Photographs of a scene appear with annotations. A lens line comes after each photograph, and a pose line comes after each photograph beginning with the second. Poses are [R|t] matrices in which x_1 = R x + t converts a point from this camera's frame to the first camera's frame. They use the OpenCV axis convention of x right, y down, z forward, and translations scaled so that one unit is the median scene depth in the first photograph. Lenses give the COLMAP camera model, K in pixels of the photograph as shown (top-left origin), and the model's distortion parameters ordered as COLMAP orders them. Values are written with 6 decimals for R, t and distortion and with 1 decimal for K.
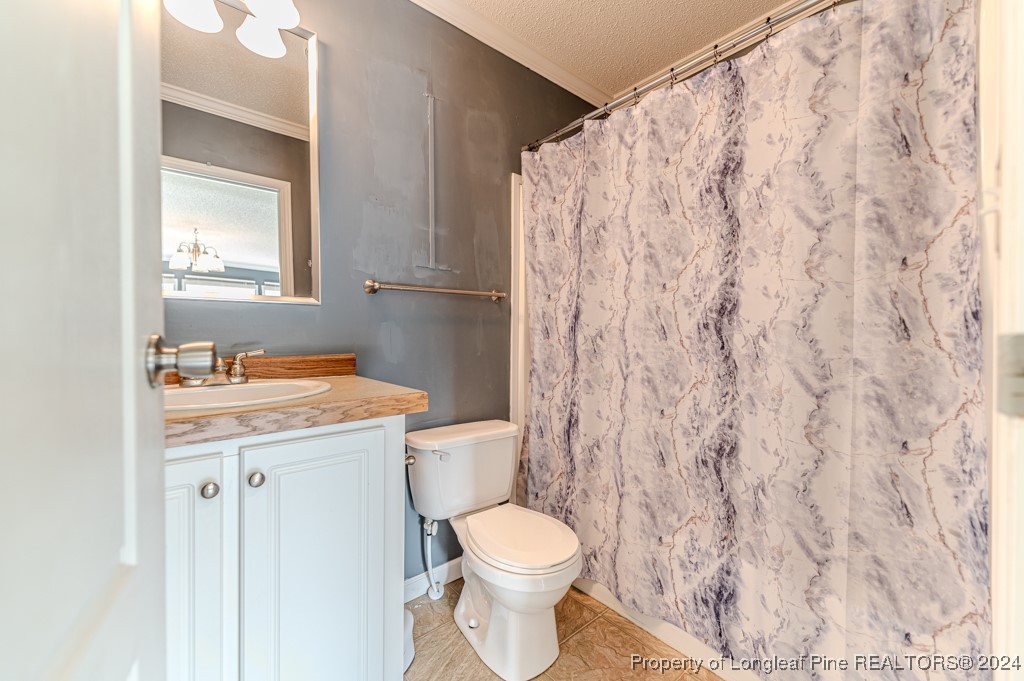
lens RADIAL K [[409.7, 0, 506.6], [0, 409.7, 337.3], [0, 0, 1]] dist [0.017332, -0.005258]
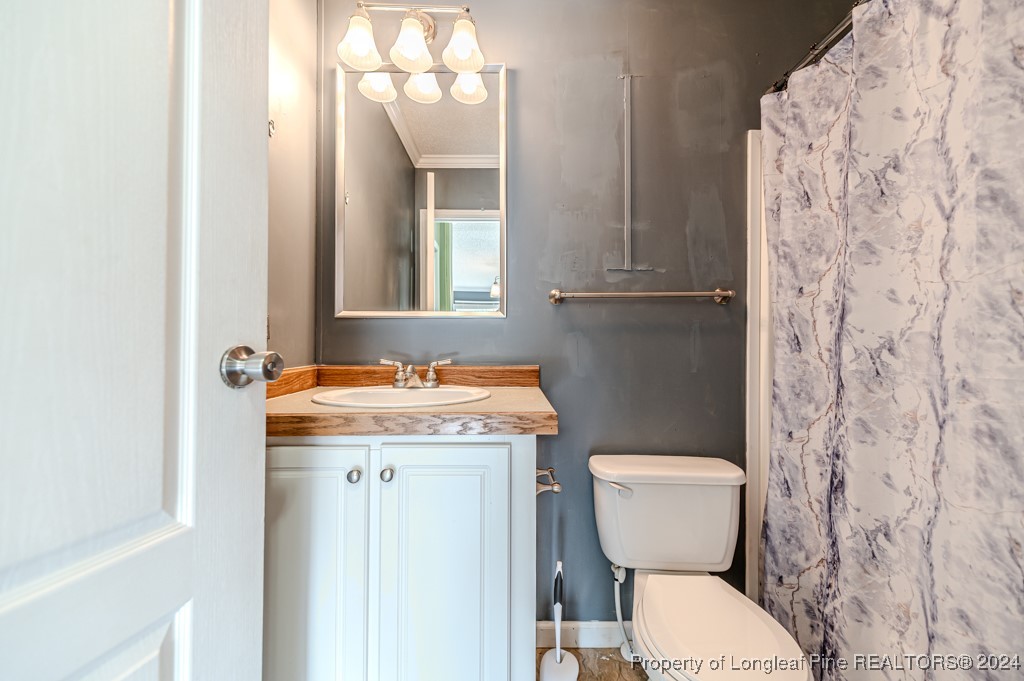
lens RADIAL K [[409.7, 0, 506.2], [0, 409.7, 337.7], [0, 0, 1]] dist [0.017332, -0.005258]
pose [[0.764817, -0.013468, -0.644106, 0.193719], [-0.004356, 0.999651, -0.026075, -0.000459], [0.644232, 0.022748, 0.764491, 0.182541]]
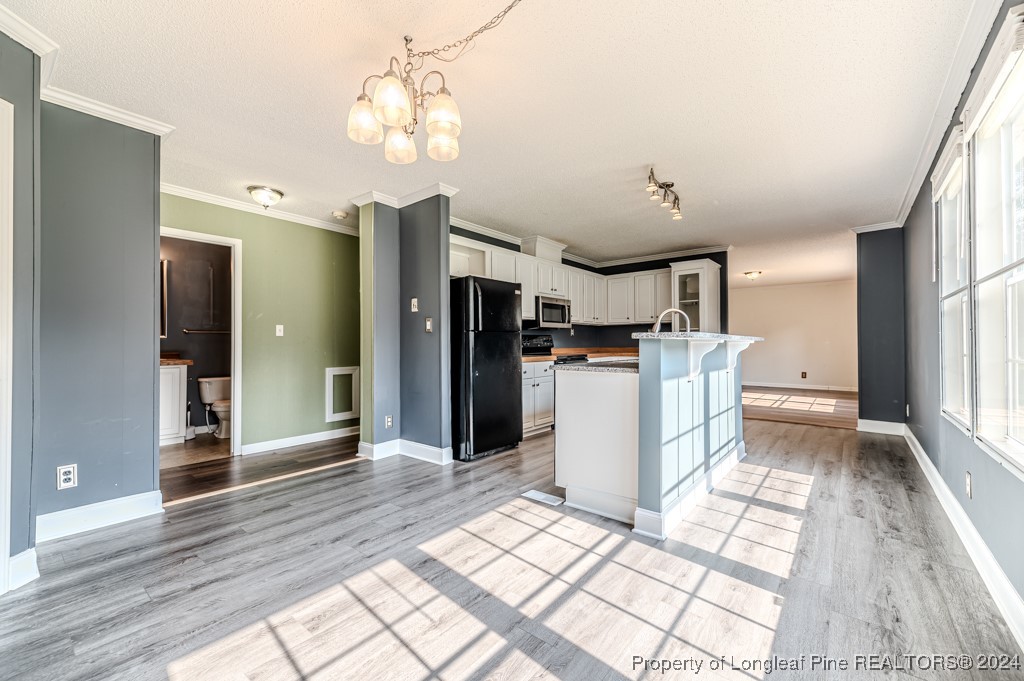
lens RADIAL K [[409.7, 0, 499.9], [0, 409.7, 338.5], [0, 0, 1]] dist [0.017332, -0.005258]
pose [[0.985062, -0.007883, 0.172017, 1.489712], [0.011747, 0.999701, -0.021454, 0.028467], [-0.171796, 0.023154, 0.984860, -2.533805]]
